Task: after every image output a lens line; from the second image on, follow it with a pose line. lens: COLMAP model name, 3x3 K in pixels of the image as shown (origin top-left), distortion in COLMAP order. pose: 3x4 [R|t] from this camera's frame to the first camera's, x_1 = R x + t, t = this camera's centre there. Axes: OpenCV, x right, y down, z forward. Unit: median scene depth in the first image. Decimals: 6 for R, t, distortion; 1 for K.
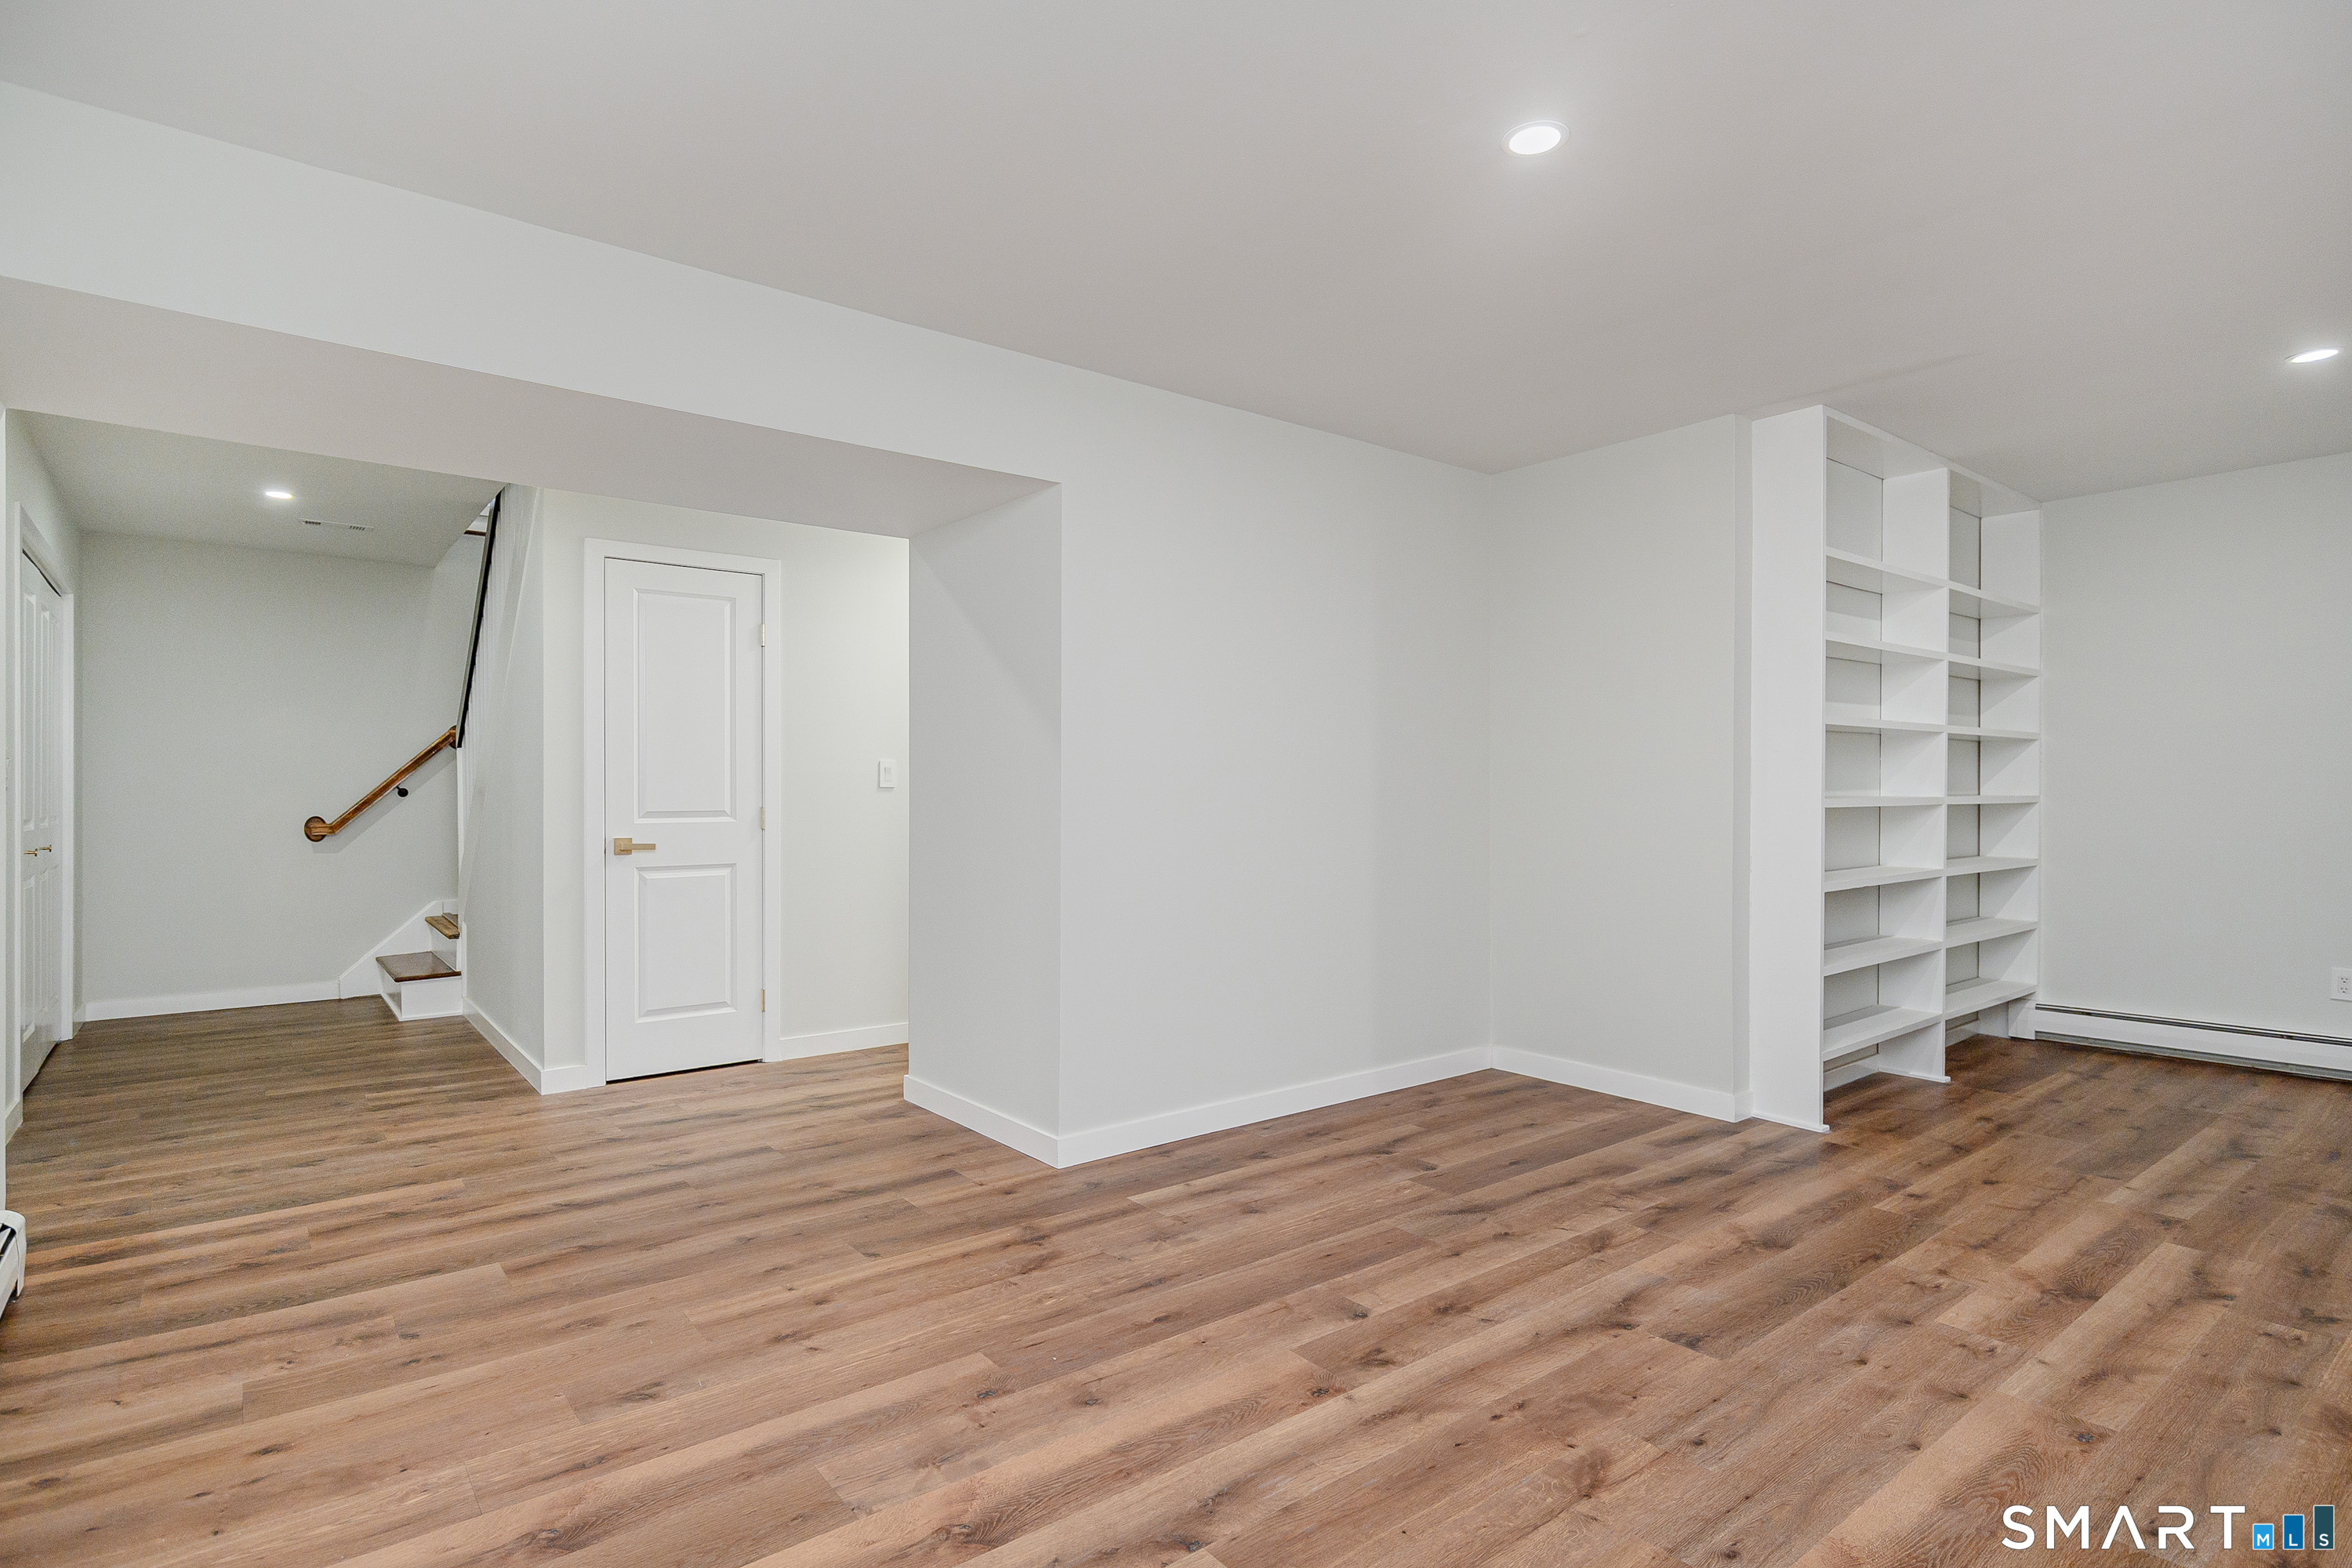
lens RADIAL K [[1203.3, 0, 1179.9], [0, 1203.3, 793.9], [0, 0, 1]] dist [-0.001584, 0.000801]
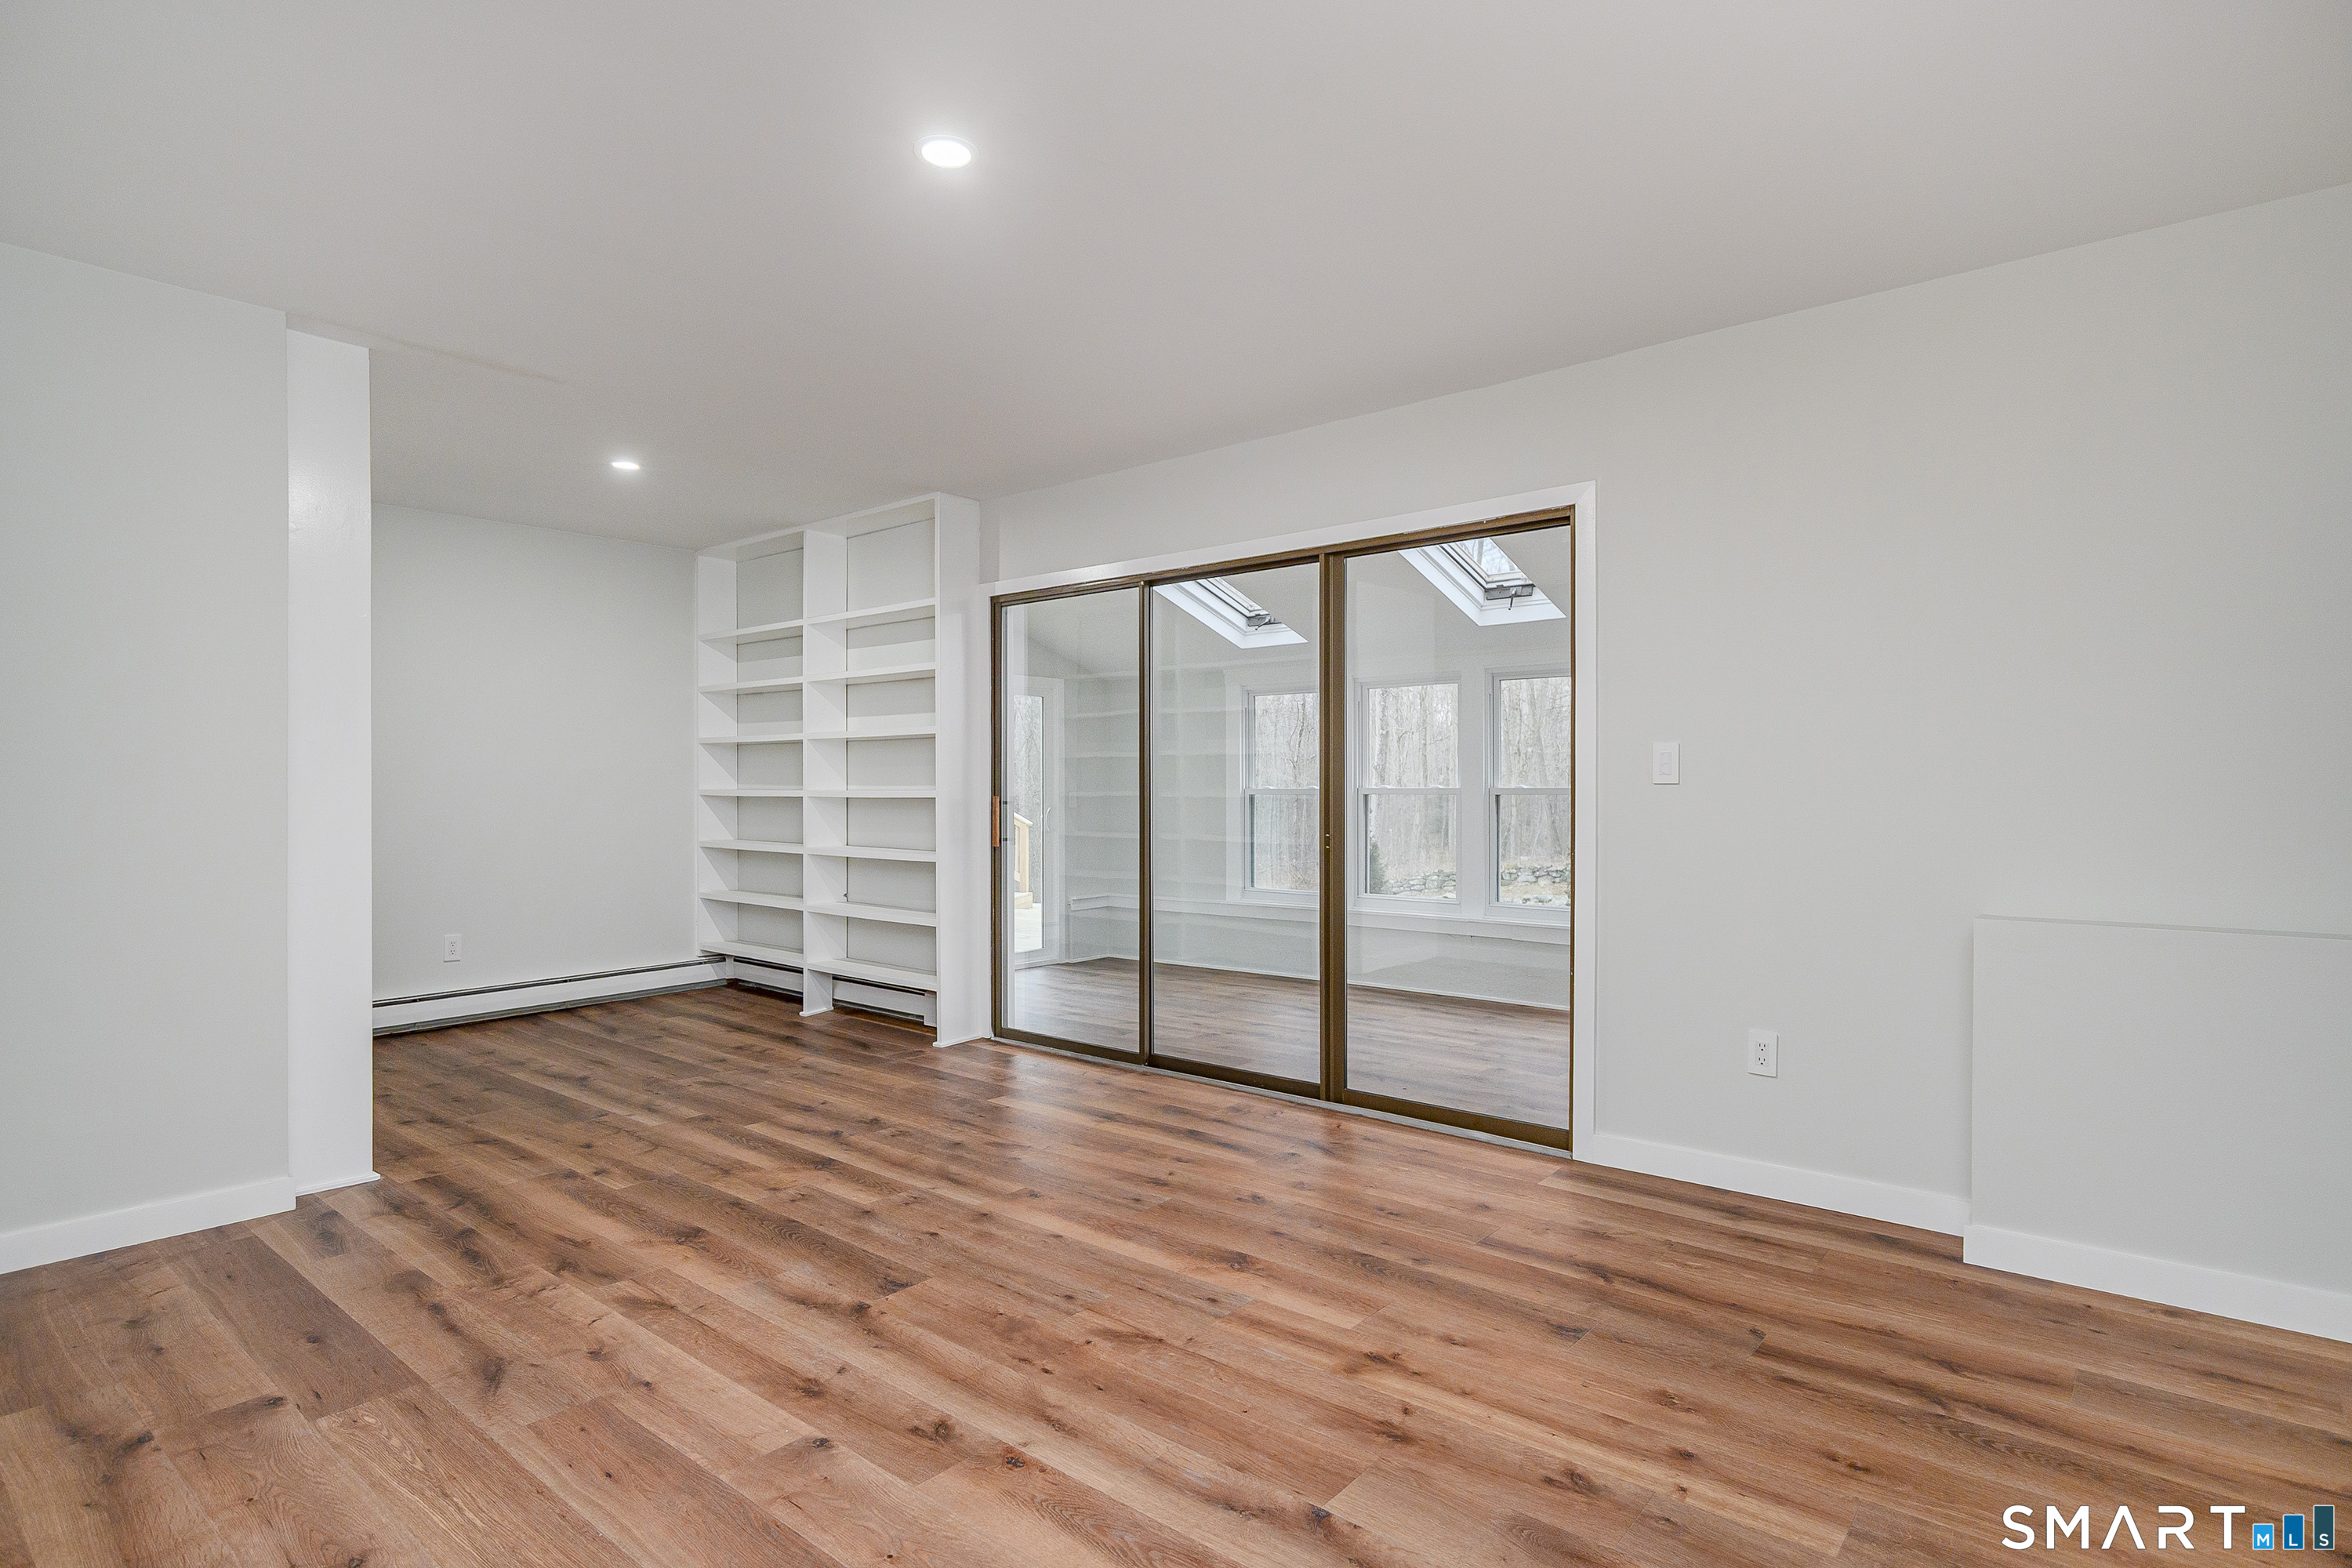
lens RADIAL K [[1203.3, 0, 1179.9], [0, 1203.3, 793.9], [0, 0, 1]] dist [-0.001584, 0.000801]
pose [[-0.207693, -0.005438, 0.978179, -0.597050], [0.006822, 0.999952, 0.007008, -0.003107], [-0.978170, 0.008129, -0.207646, 0.812824]]
